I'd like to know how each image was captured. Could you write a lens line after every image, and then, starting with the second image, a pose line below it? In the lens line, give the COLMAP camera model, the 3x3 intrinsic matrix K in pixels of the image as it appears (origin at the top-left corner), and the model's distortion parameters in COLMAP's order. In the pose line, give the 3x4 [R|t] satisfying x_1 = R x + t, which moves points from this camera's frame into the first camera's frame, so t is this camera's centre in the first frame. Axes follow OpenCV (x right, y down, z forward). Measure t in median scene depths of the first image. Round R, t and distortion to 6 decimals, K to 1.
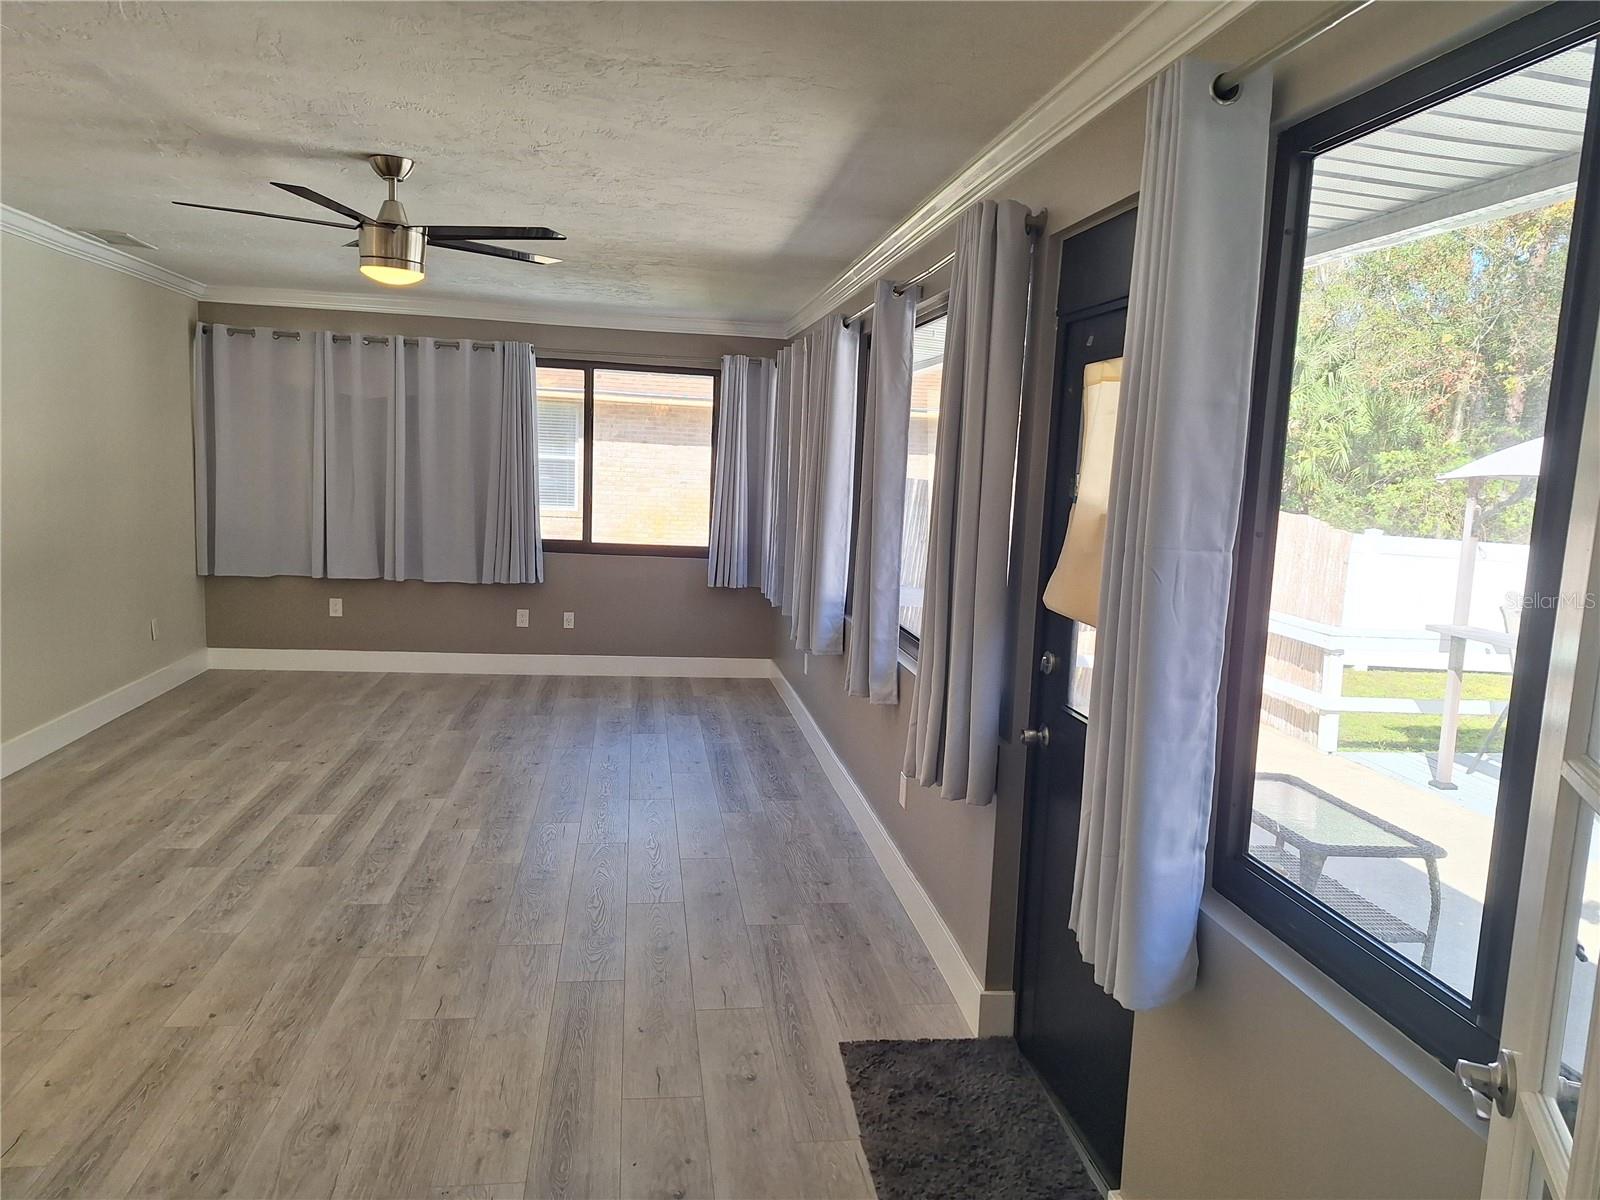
lens RADIAL K [[1100.4, 0, 800.0], [0, 1100.4, 600.0], [0, 0, 1]] dist [0.070014, -0.082680]
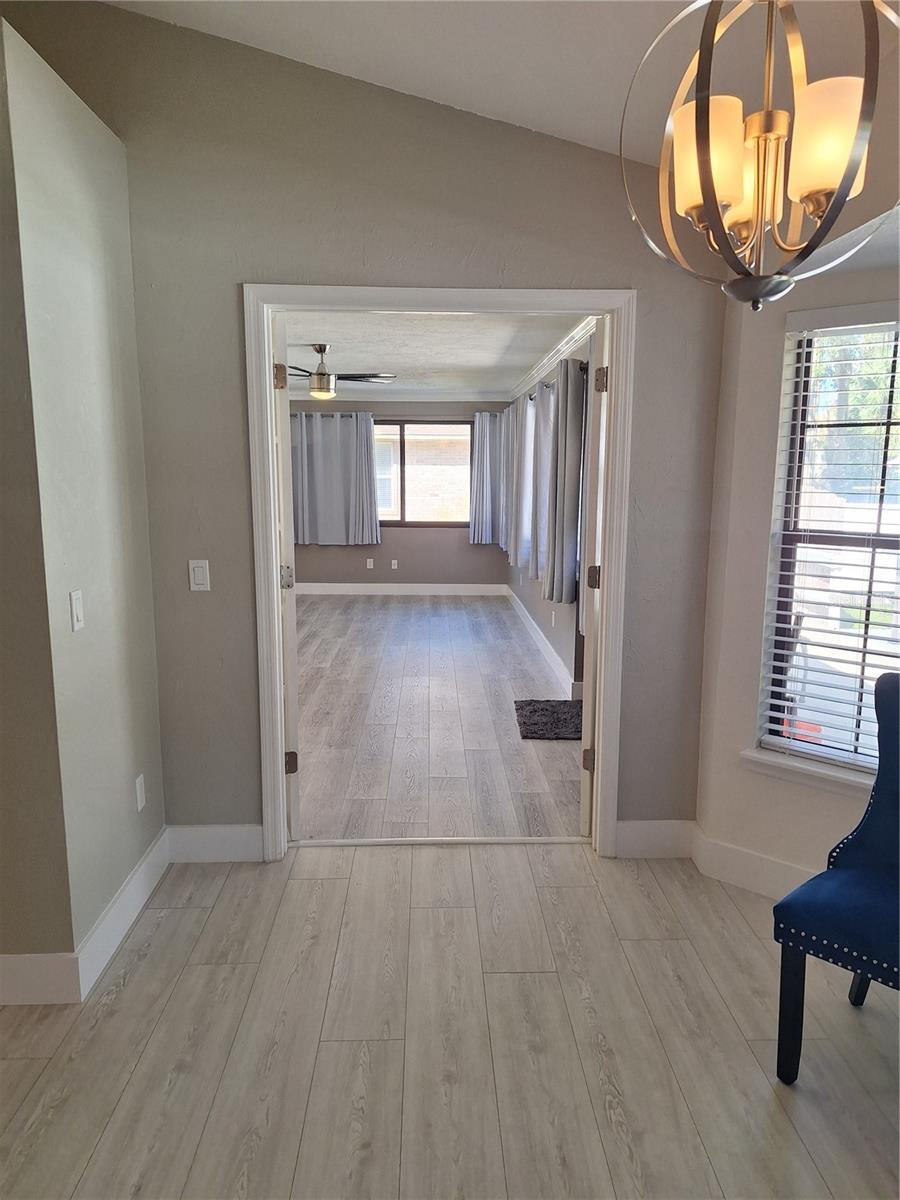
lens RADIAL K [[800.9, 0, 451.3], [0, 800.9, 622.7], [0, 0, 1]] dist [0.068845, -0.129346]
pose [[0.992008, -0.018355, -0.124831, 0.086690], [0.025181, 0.998259, 0.053330, 0.085359], [0.123635, -0.056047, 0.990744, -0.563075]]
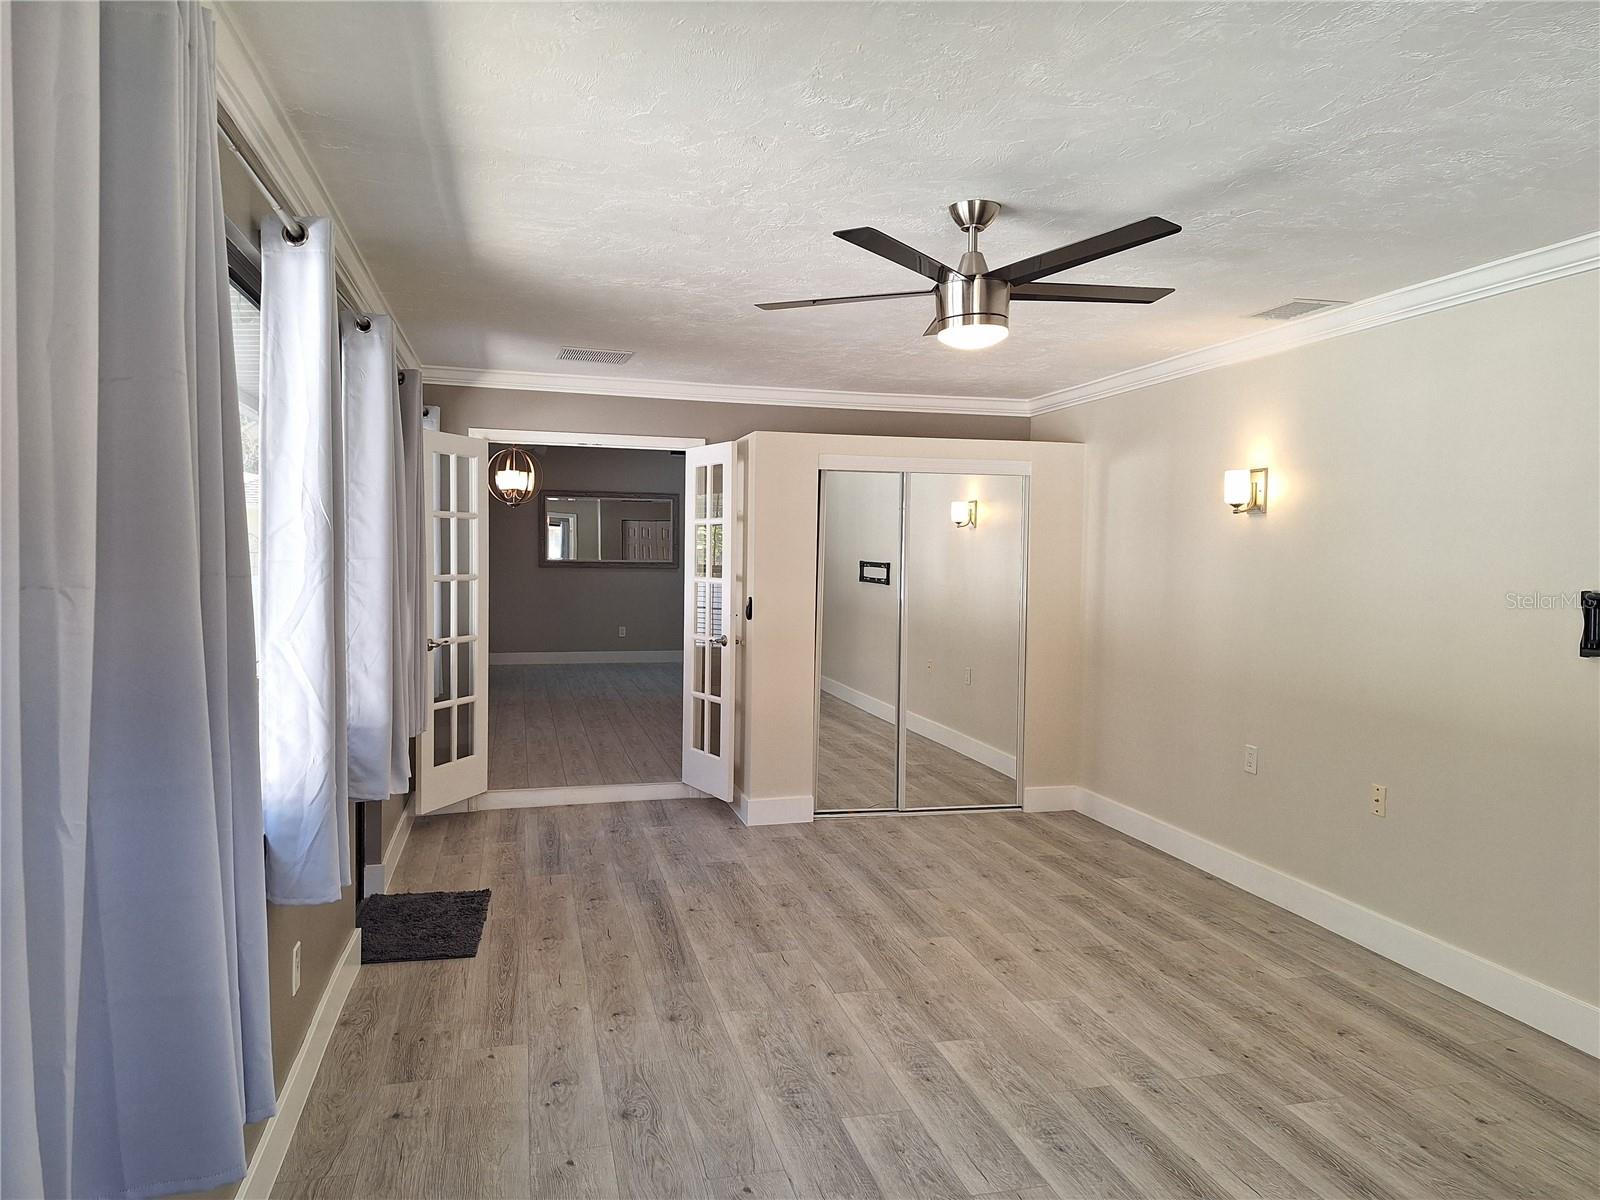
lens RADIAL K [[1100.4, 0, 800.0], [0, 1100.4, 600.0], [0, 0, 1]] dist [0.070014, -0.082680]
pose [[-0.992927, -0.055914, -0.104733, -0.130573], [-0.073208, 0.982835, 0.169339, -0.192640], [0.093466, 0.175809, -0.979977, 1.571384]]
